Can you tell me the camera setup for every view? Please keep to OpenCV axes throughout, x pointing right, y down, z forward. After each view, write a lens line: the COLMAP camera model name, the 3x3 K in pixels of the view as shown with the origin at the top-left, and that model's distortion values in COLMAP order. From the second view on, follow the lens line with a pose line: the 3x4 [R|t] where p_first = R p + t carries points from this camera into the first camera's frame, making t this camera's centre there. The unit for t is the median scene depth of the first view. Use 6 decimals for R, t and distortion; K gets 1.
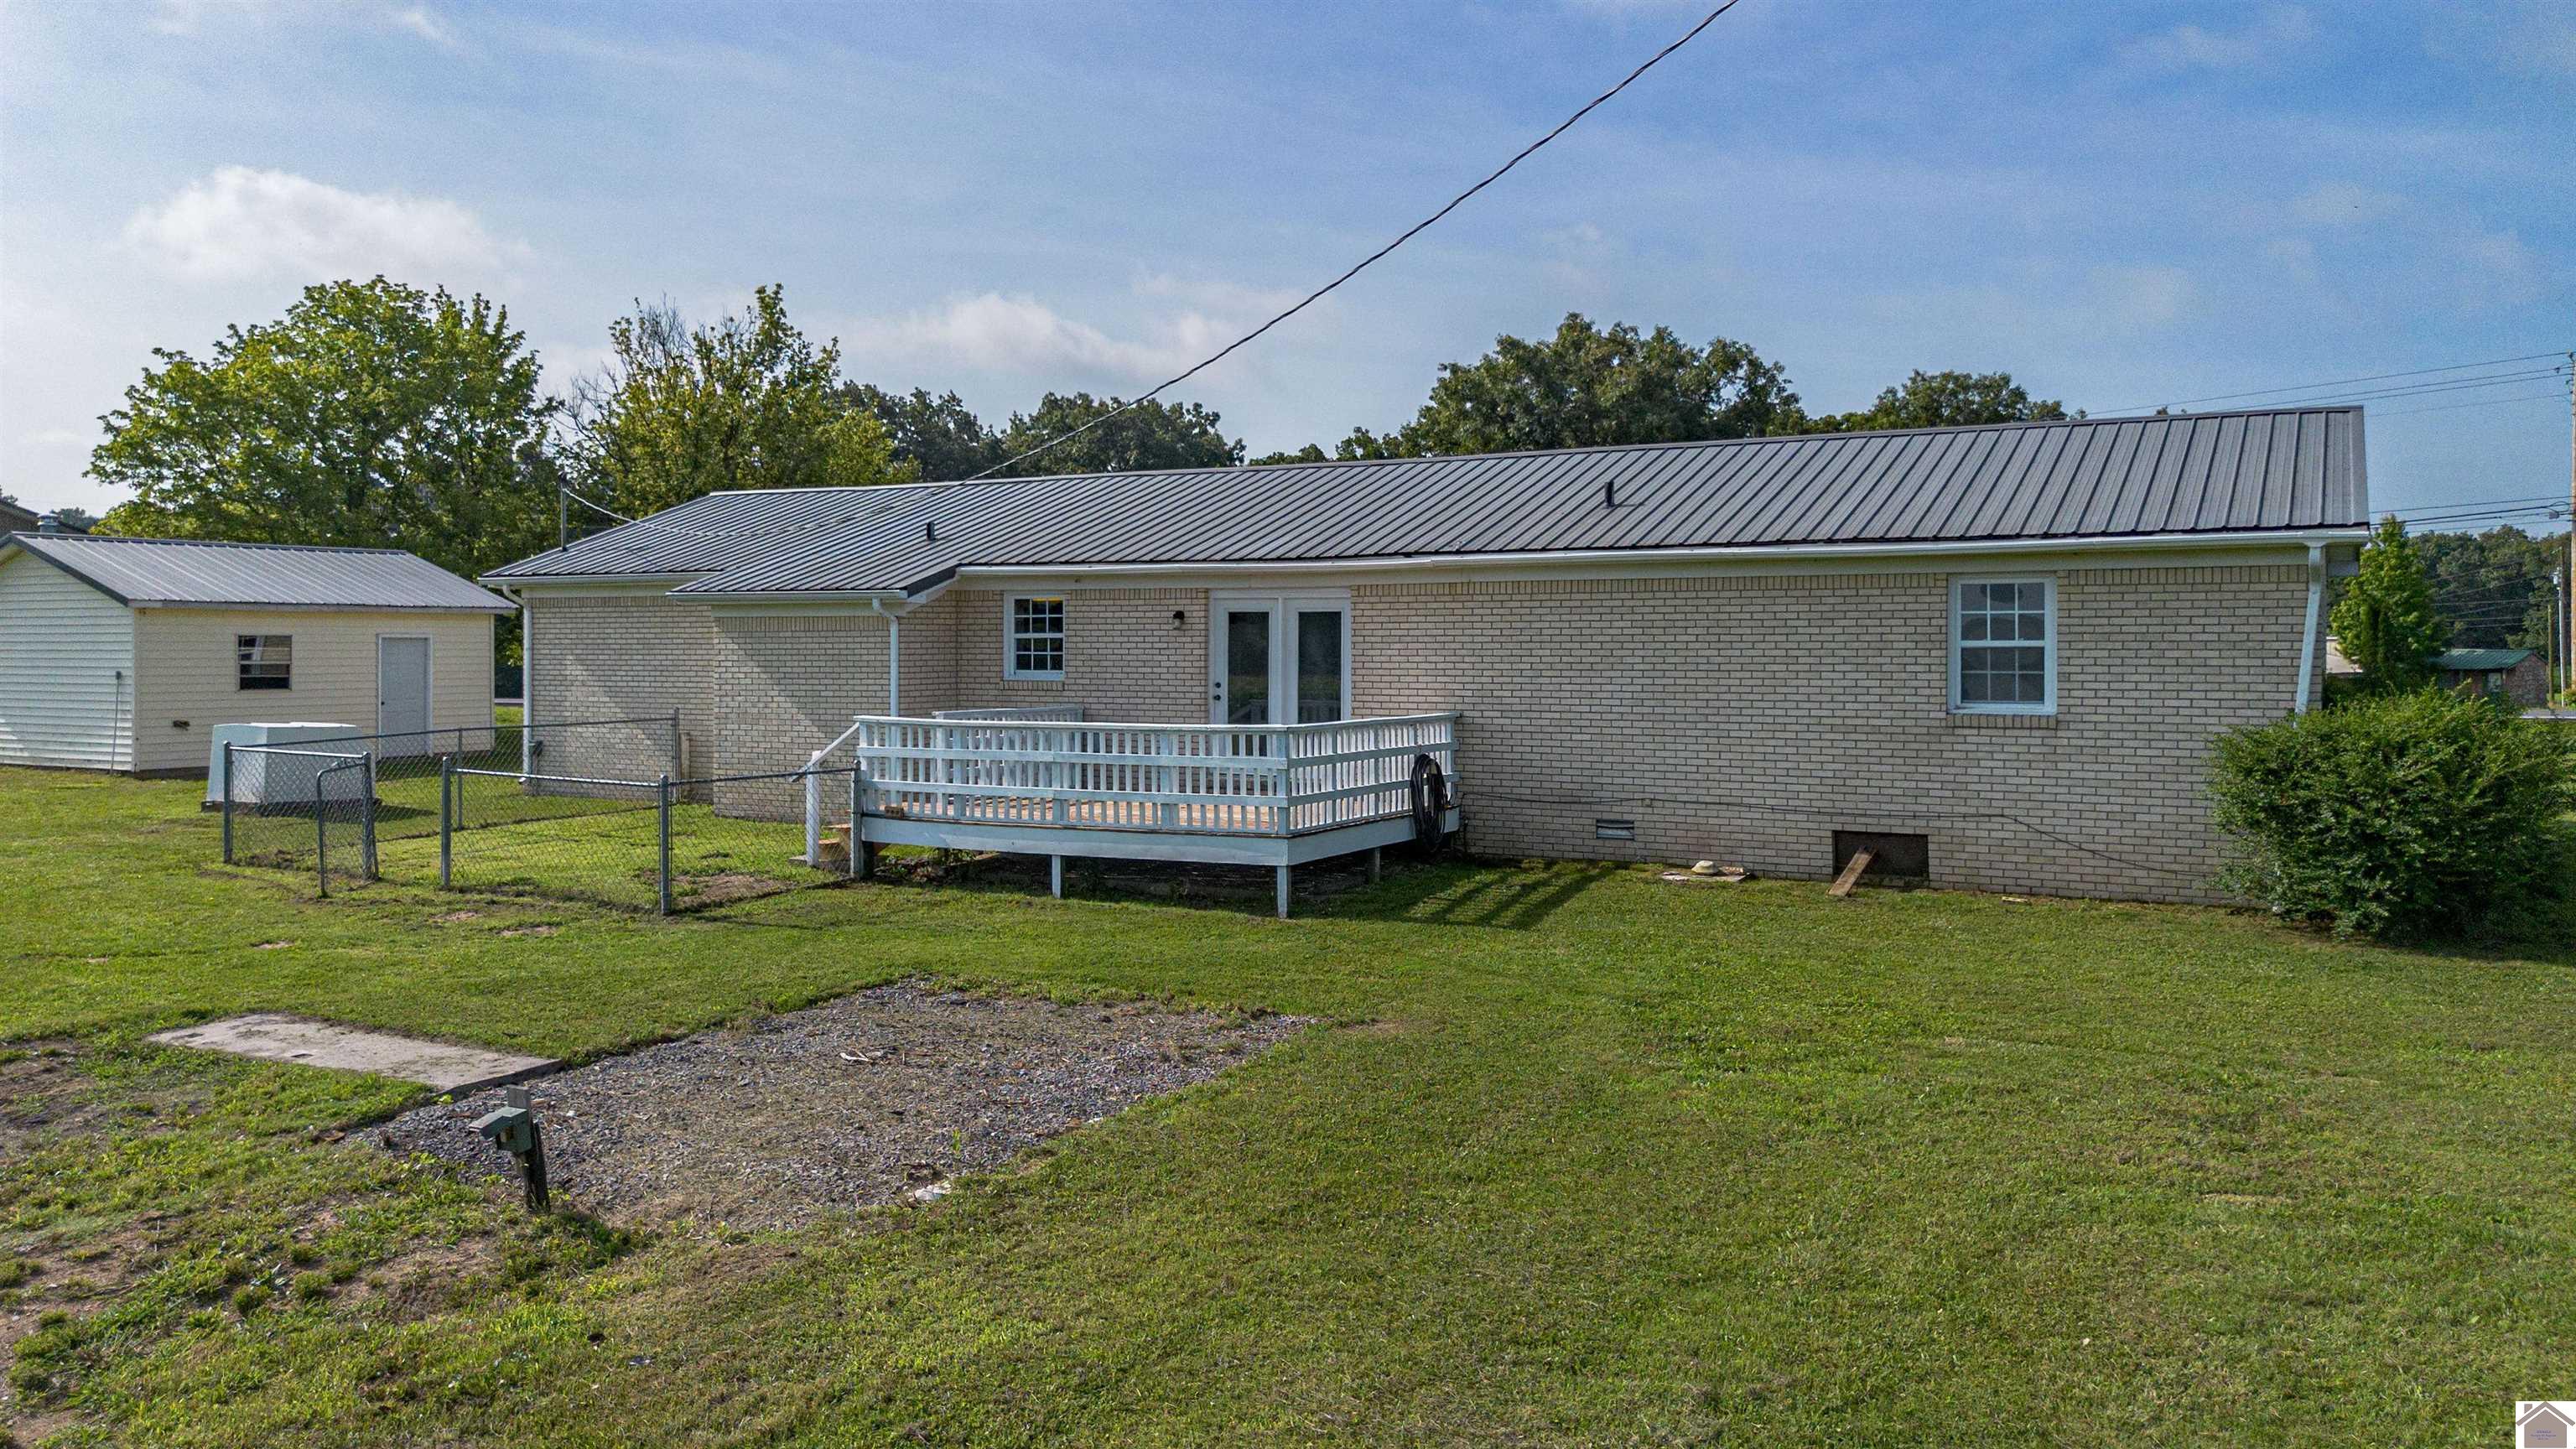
lens RADIAL K [[1856.7, 0, 1288.1], [0, 1856.7, 648.2], [0, 0, 1]] dist [0.031070, -0.002589]
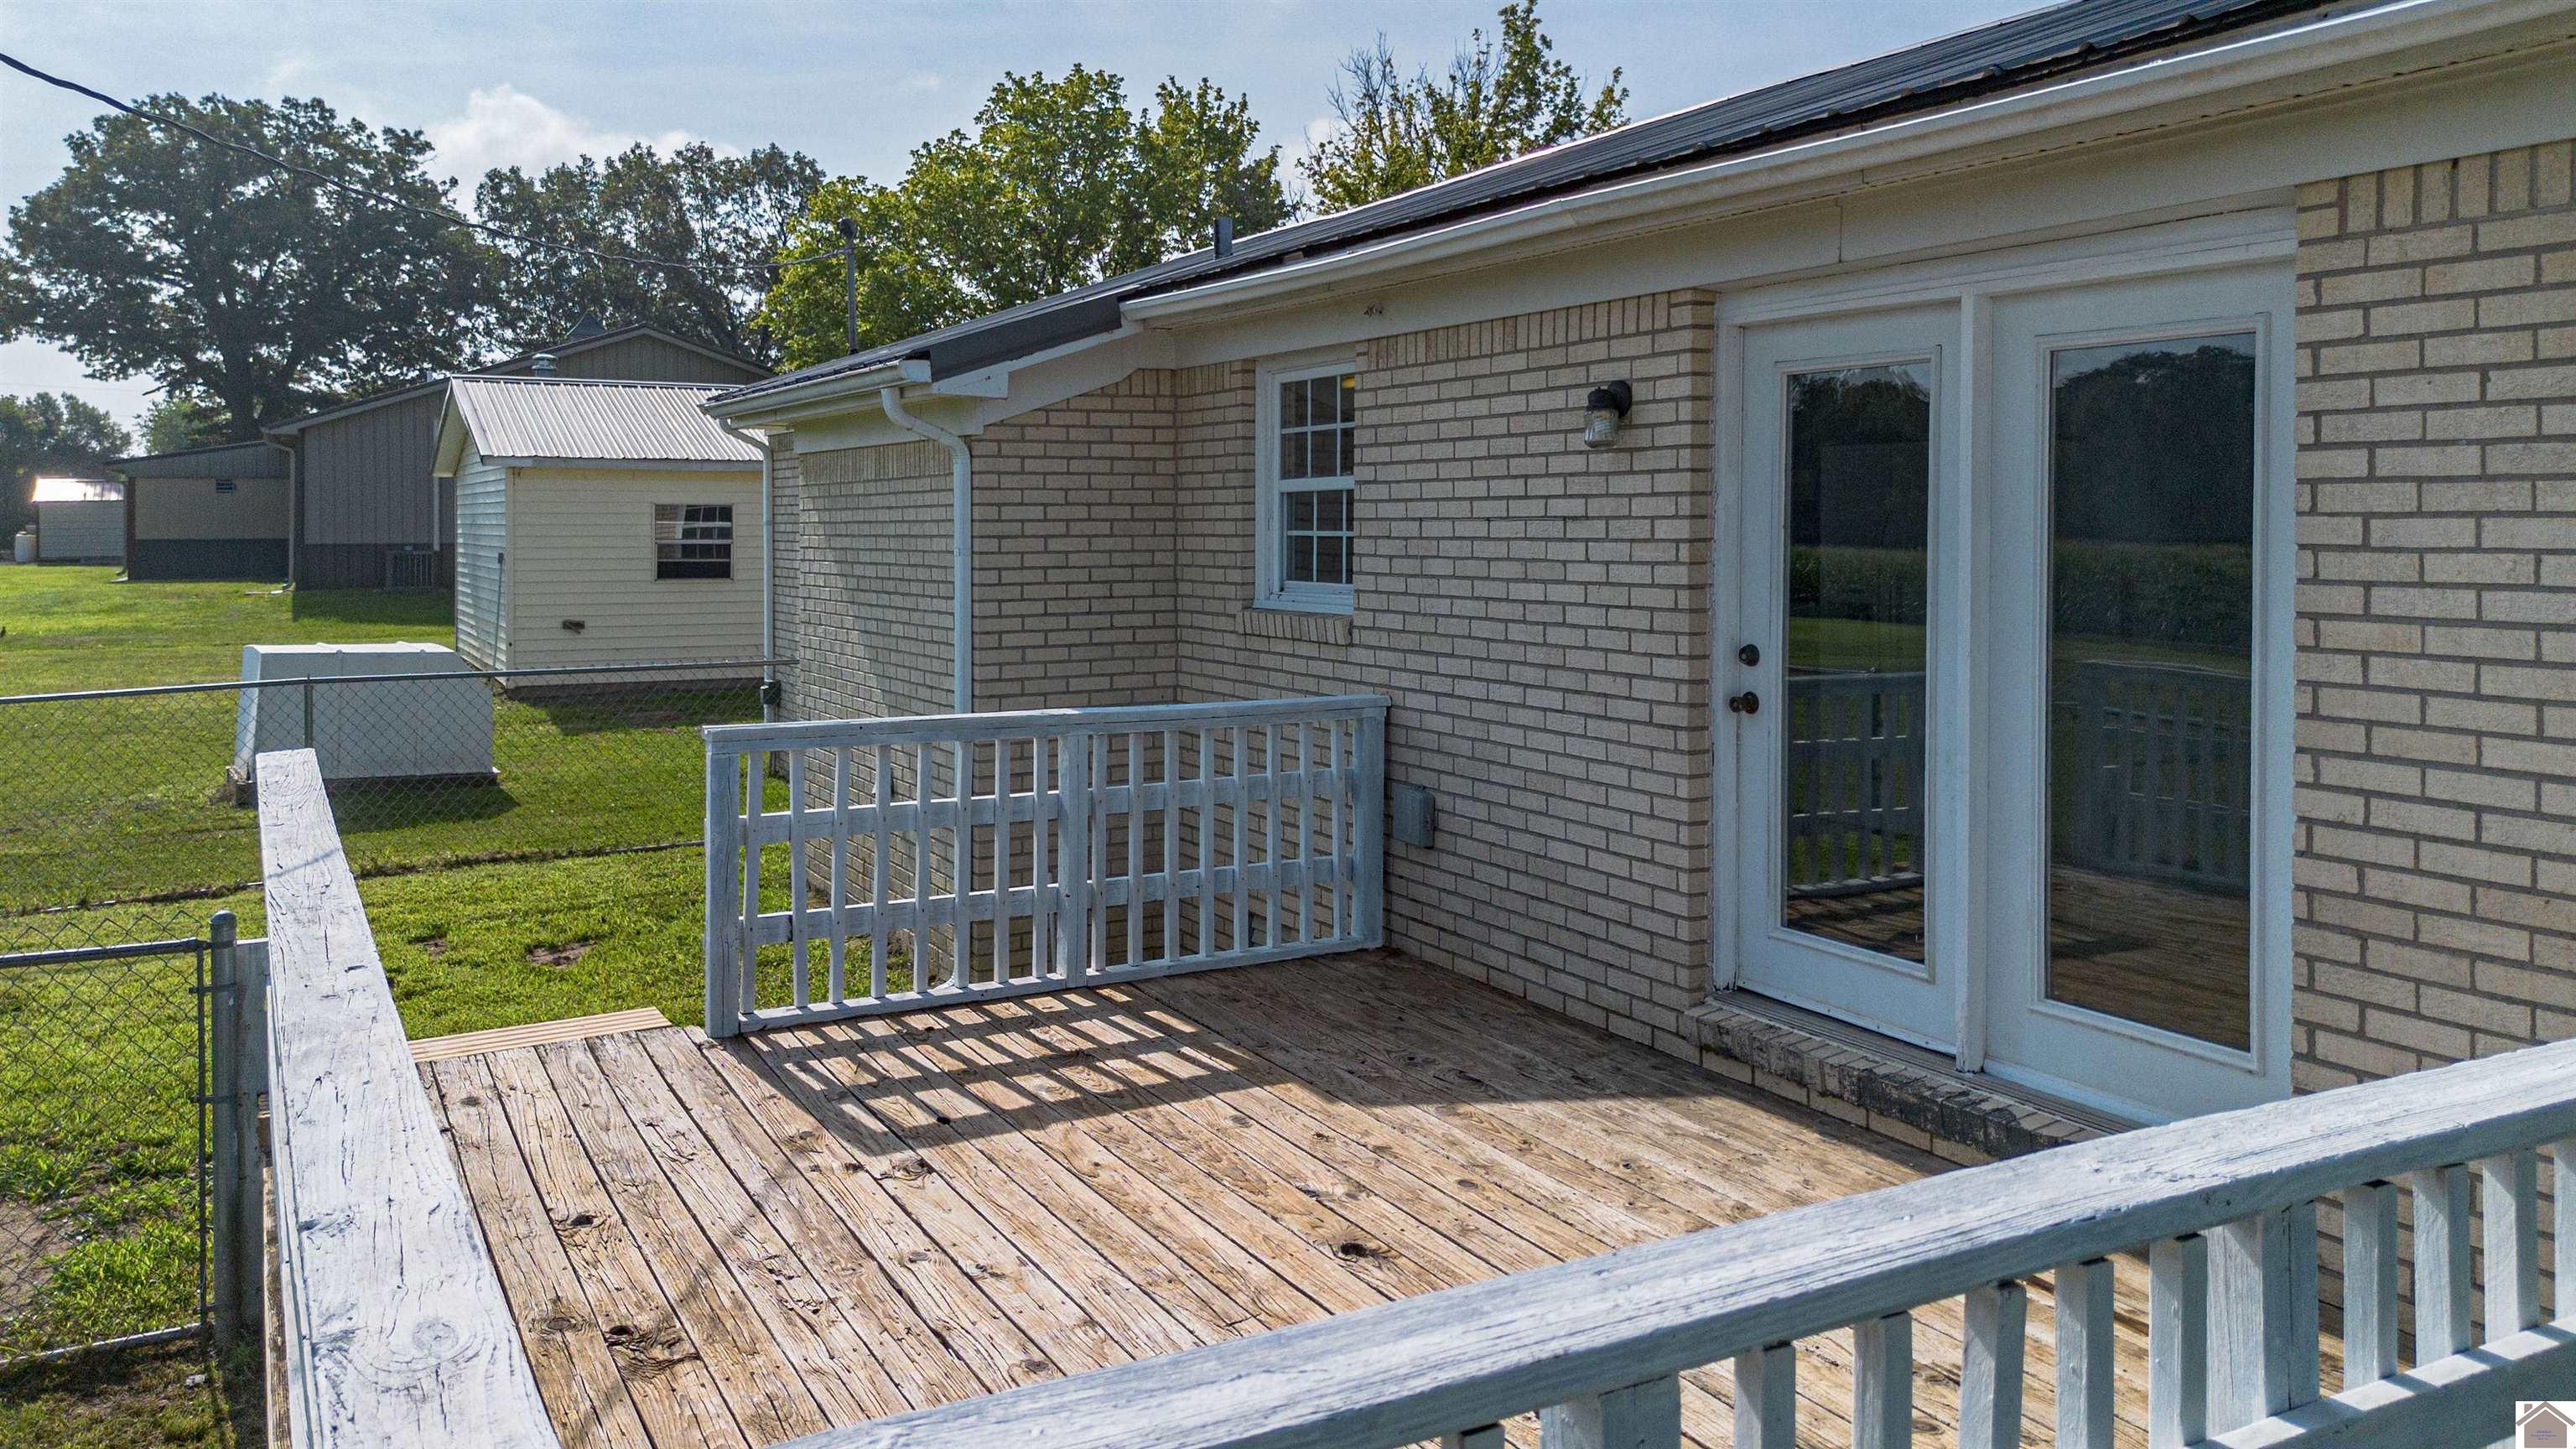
lens RADIAL K [[1856.7, 0, 1288.1], [0, 1856.7, 648.2], [0, 0, 1]] dist [0.031070, -0.002589]
pose [[0.851133, 0.033721, -0.523866, 0.043868], [0.002279, 0.997688, 0.067924, 0.000403], [0.524946, -0.059006, 0.849088, 0.696902]]
